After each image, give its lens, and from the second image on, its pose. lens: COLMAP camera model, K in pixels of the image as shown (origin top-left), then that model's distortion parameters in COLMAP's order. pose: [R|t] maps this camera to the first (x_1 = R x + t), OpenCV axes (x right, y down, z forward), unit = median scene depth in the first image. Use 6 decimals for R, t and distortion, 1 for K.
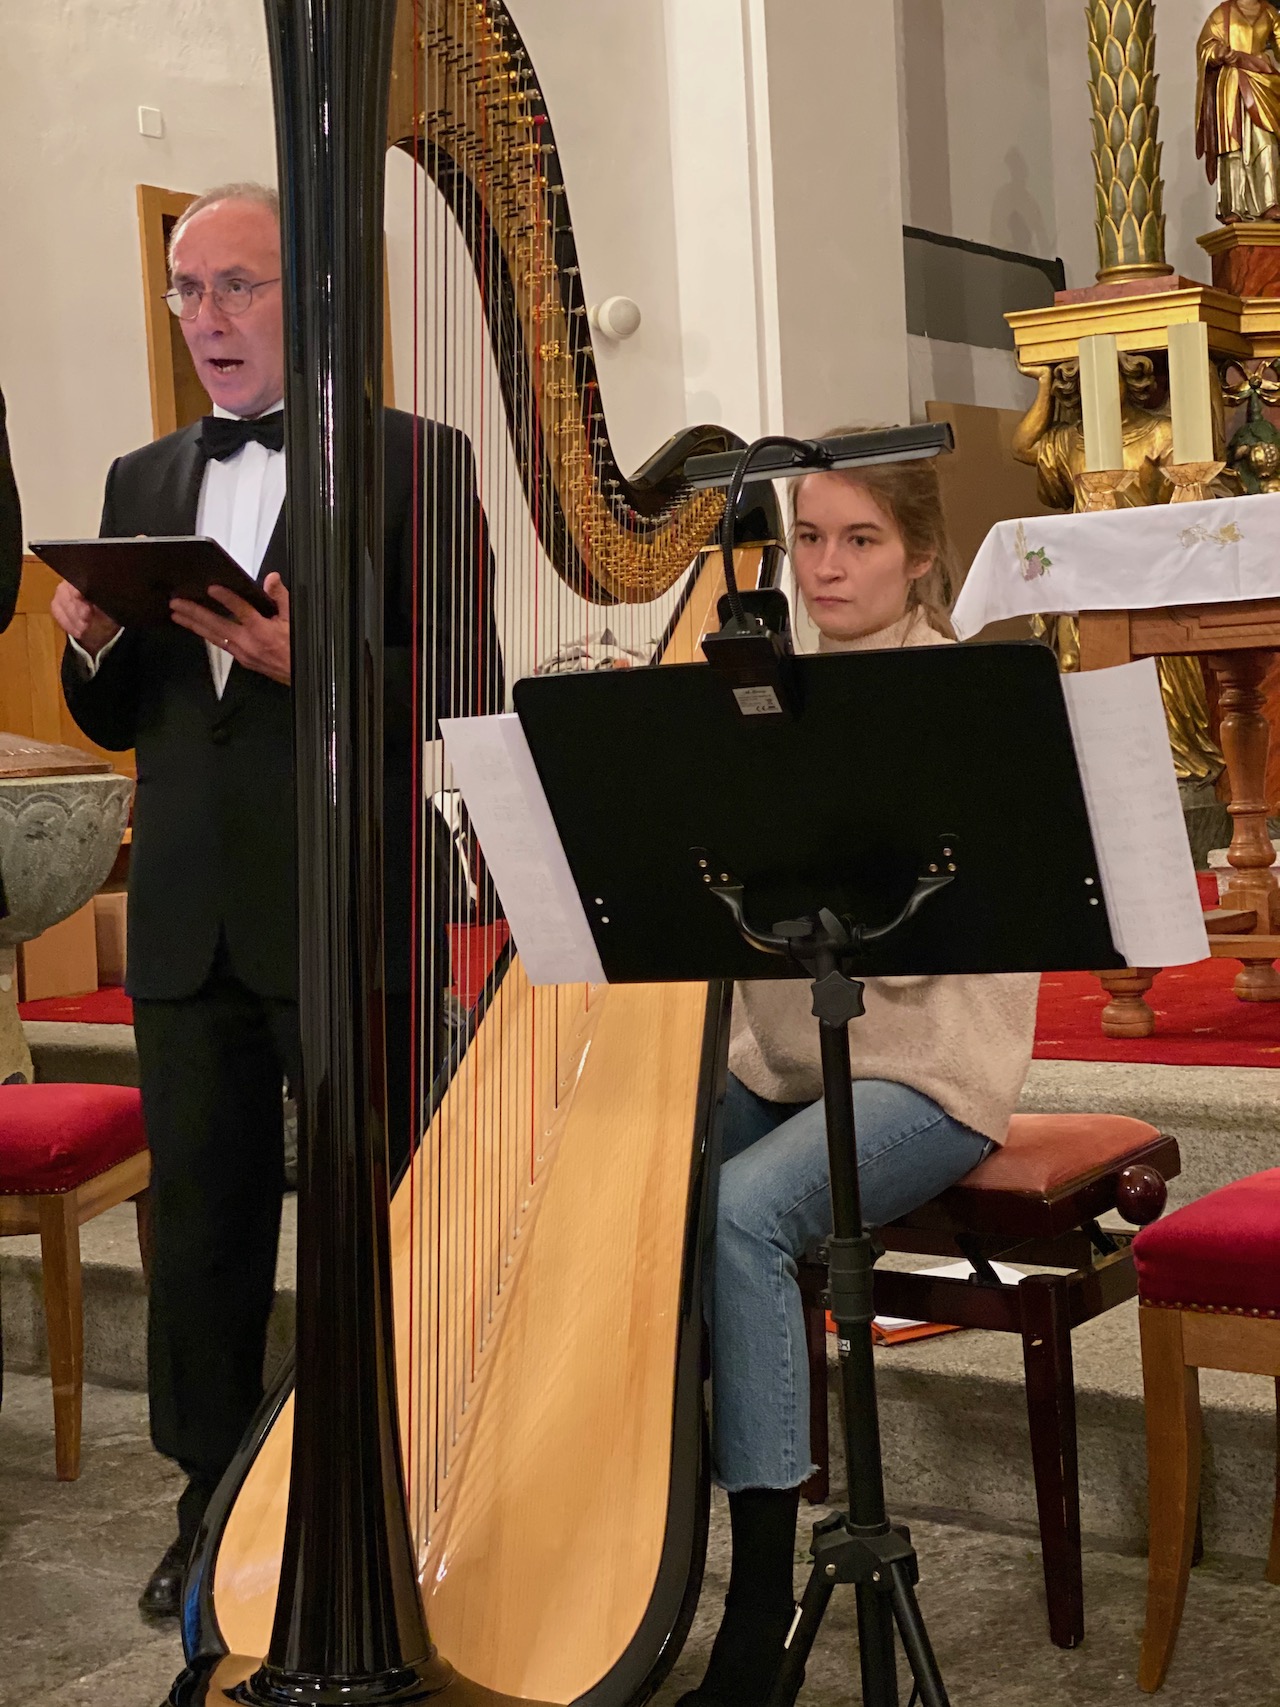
lens RADIAL K [[2555.5, 0, 642.1], [0, 2555.5, 846.4], [0, 0, 1]] dist [0.106603, 0.000000]
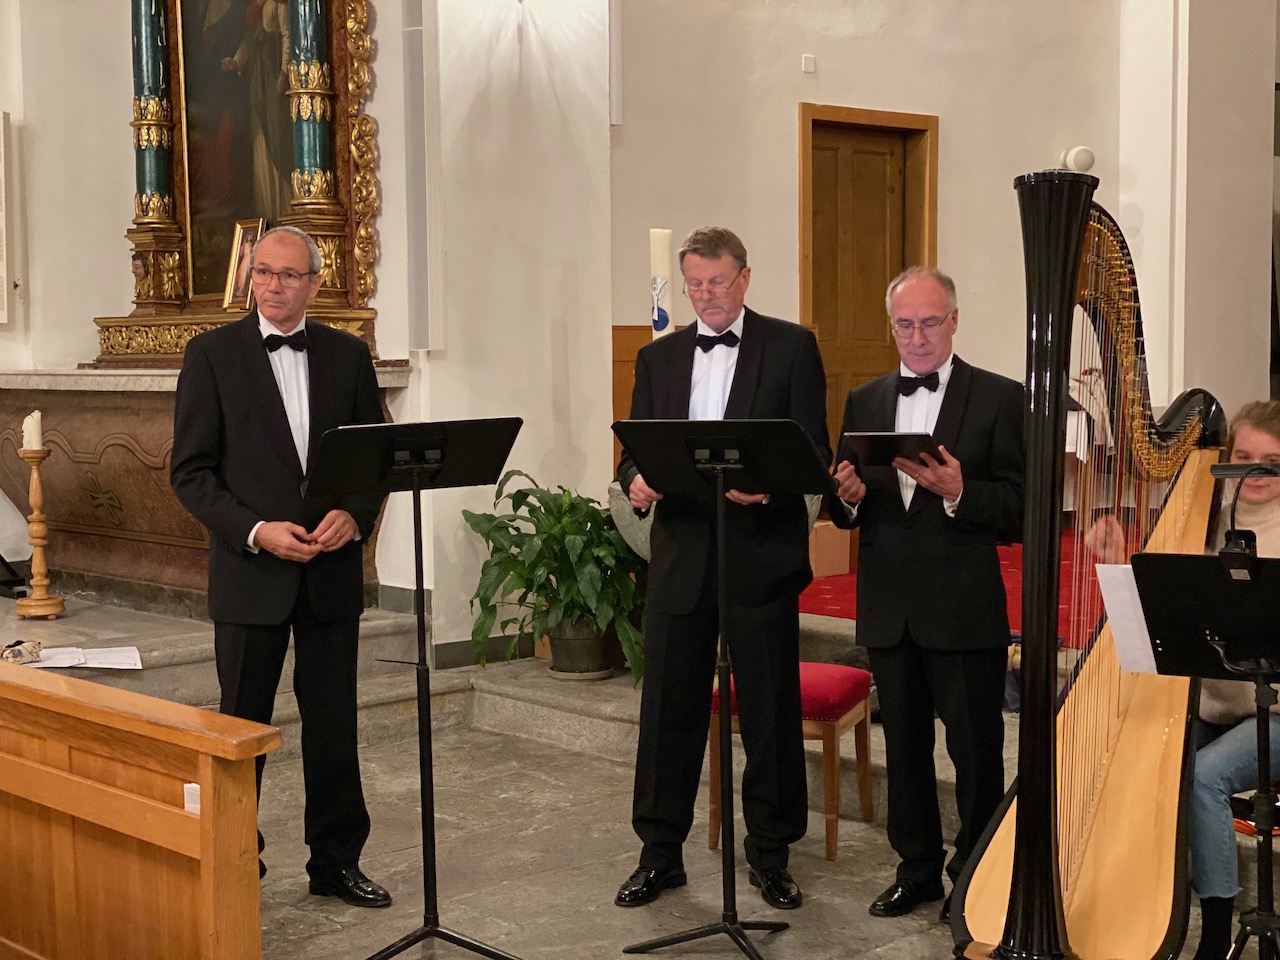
lens RADIAL K [[1916.2, 0, 634.8], [0, 1916.2, 471.2], [0, 0, 1]] dist [0.106603, 0.000000]
pose [[0.979550, 0.051426, -0.194516, -0.044080], [-0.046329, 0.998455, 0.030669, -0.049843], [0.195792, -0.021030, 0.980420, -0.252712]]
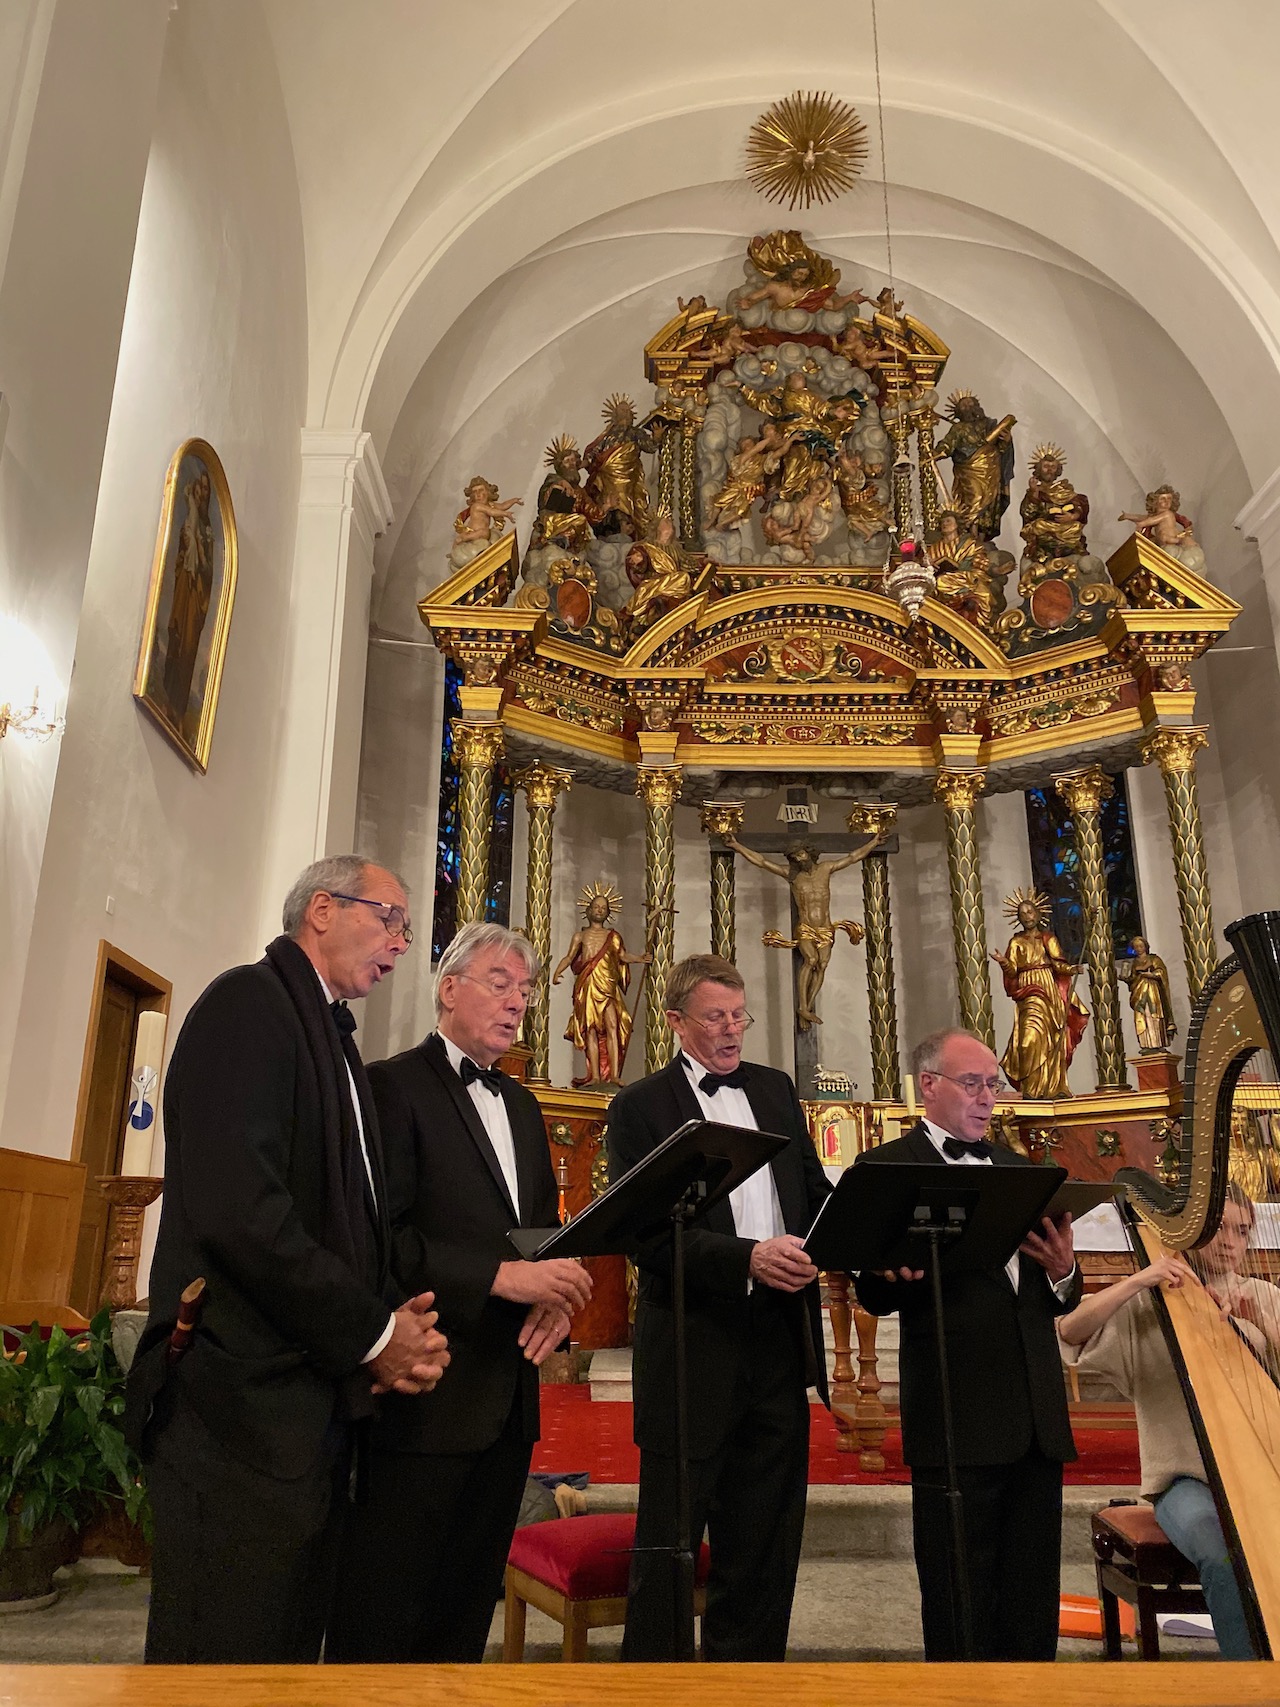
lens RADIAL K [[1306.8, 0, 621.2], [0, 1306.8, 848.2], [0, 0, 1]] dist [0.036239, -0.035673]
pose [[0.802789, 0.237104, 0.547093, -0.407946], [-0.020934, 0.928179, -0.371546, 0.004099], [-0.595895, 0.286820, 0.750095, 0.127011]]
